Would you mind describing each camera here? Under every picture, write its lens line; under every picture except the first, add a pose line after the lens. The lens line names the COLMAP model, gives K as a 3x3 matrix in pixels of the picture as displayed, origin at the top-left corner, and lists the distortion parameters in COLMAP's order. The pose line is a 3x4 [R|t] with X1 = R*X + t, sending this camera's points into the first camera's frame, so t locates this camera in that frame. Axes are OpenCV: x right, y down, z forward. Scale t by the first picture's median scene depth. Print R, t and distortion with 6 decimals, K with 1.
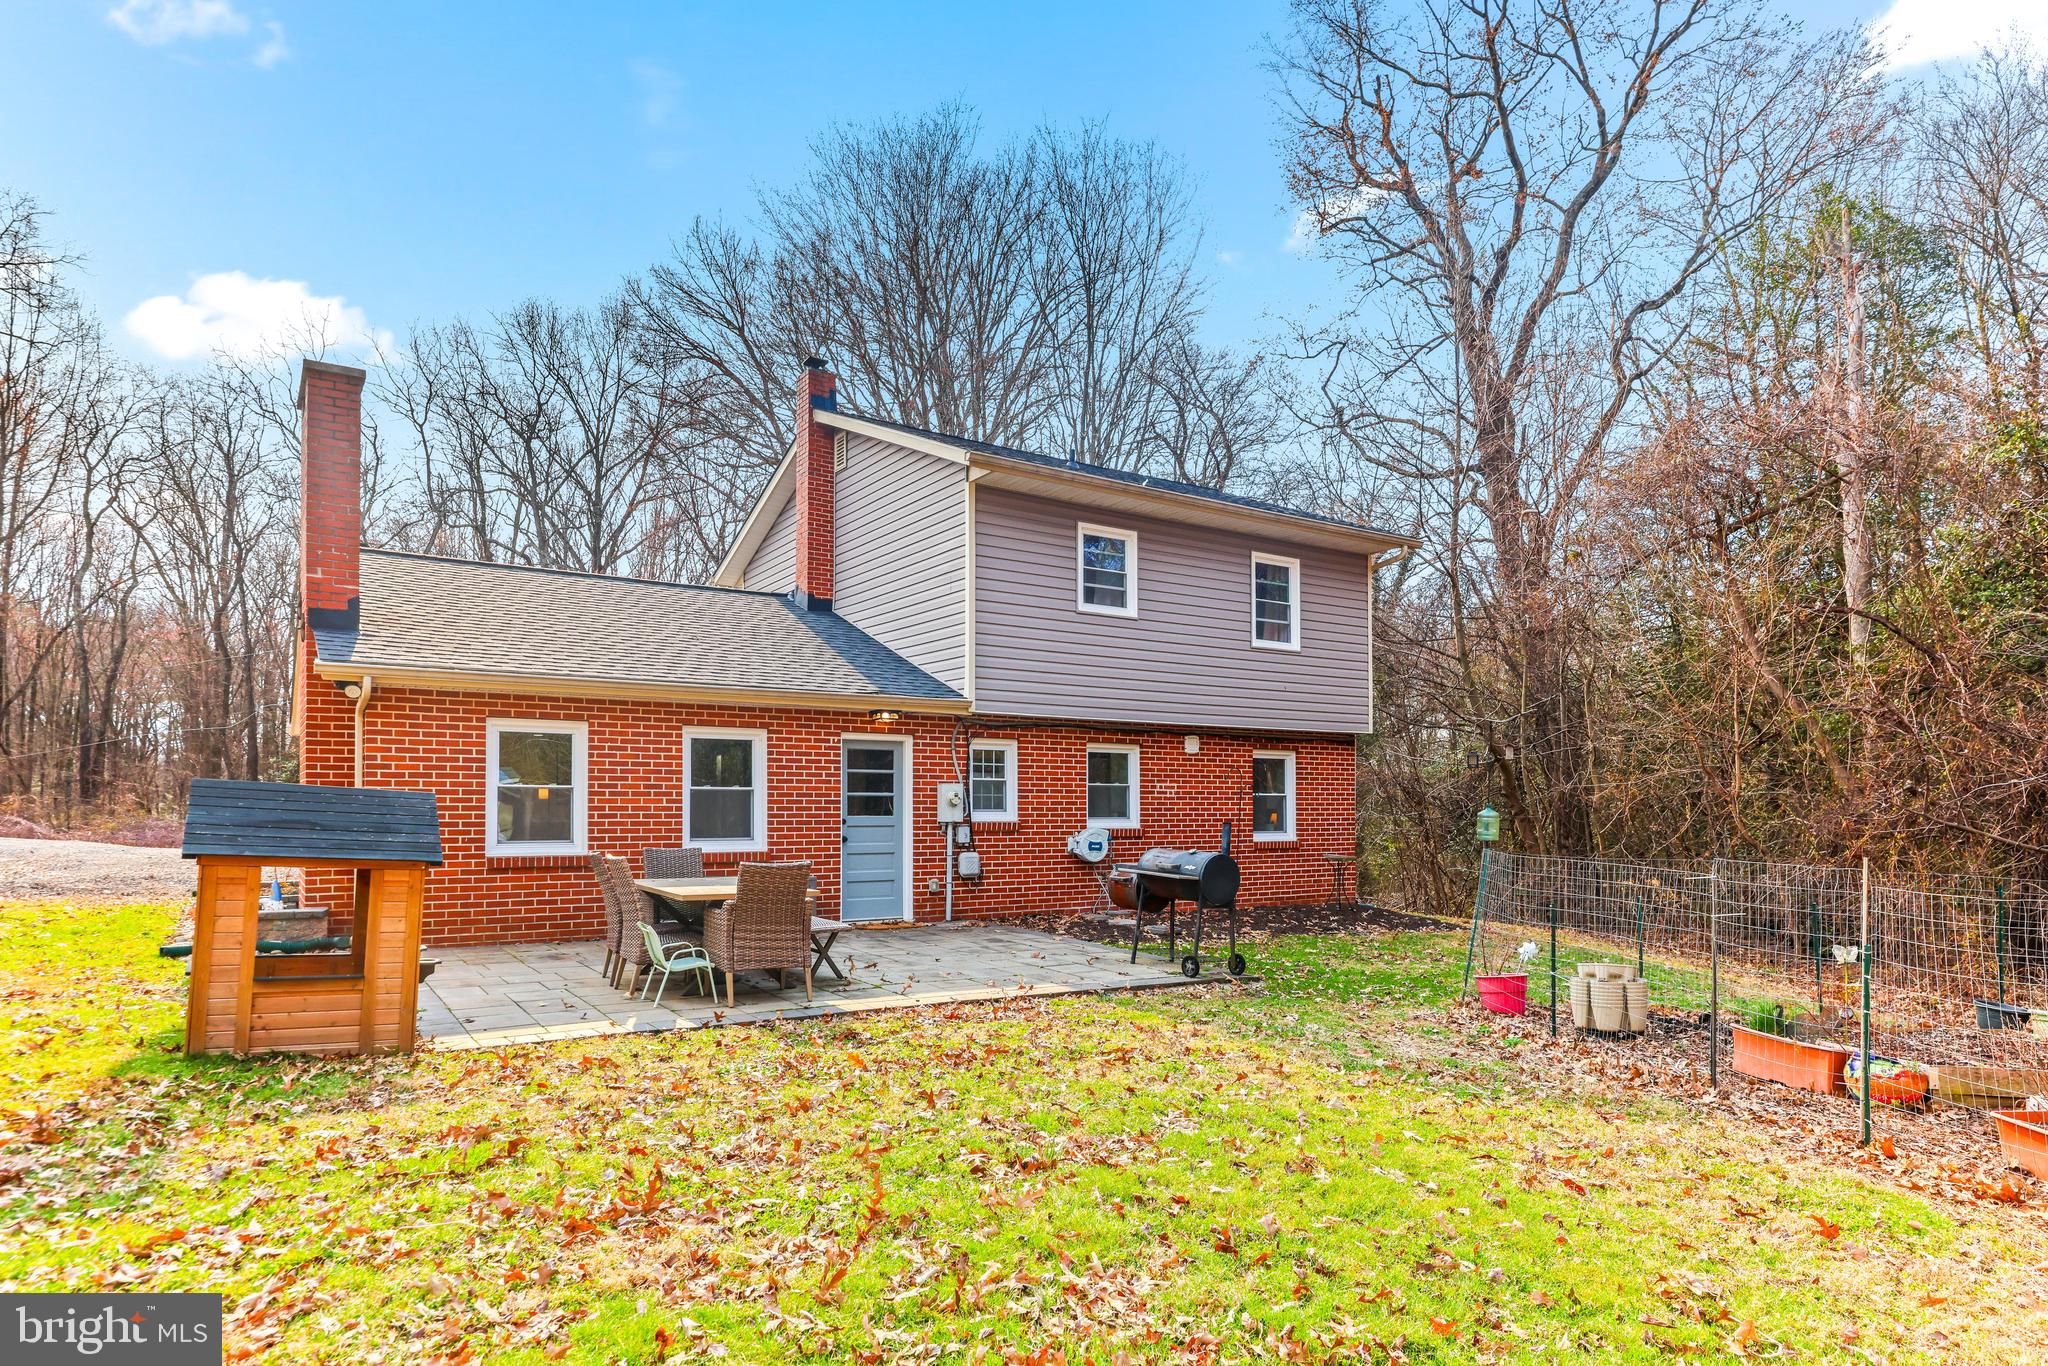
lens RADIAL K [[1152.9, 0, 1026.0], [0, 1152.9, 797.4], [0, 0, 1]] dist [-0.000520, 0.000116]
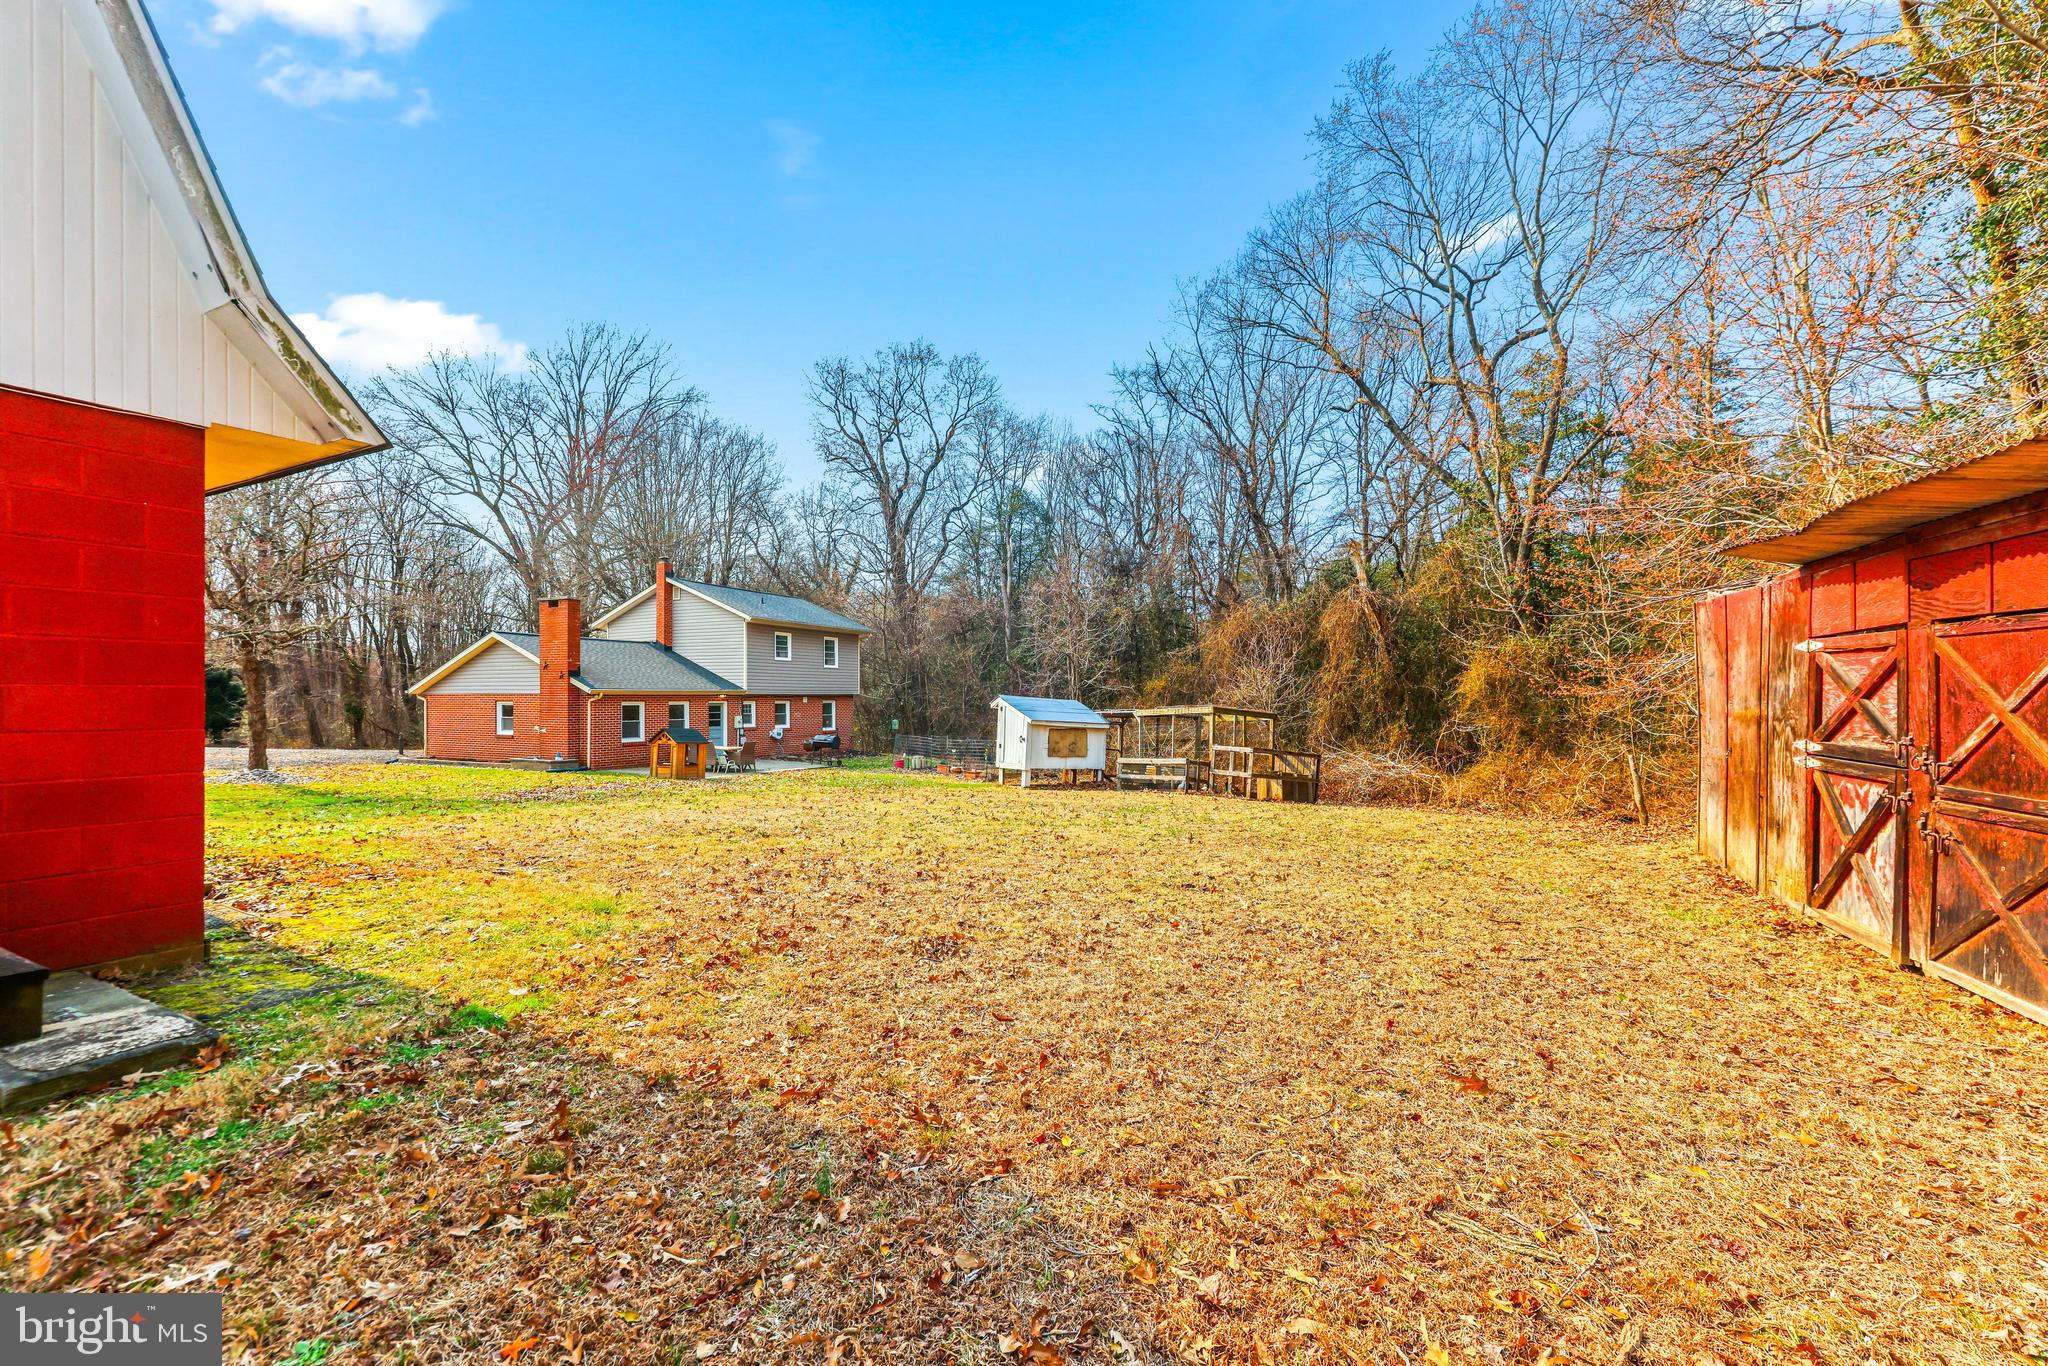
lens RADIAL K [[850.1, 0, 1024.0], [0, 850.1, 683.0], [0, 0, 1]] dist [0.001577, 0.000595]
pose [[0.859283, 0.005885, 0.511467, -0.521758], [-0.004856, 0.999983, -0.003349, -0.087357], [-0.511478, 0.000394, 0.859296, -1.263374]]
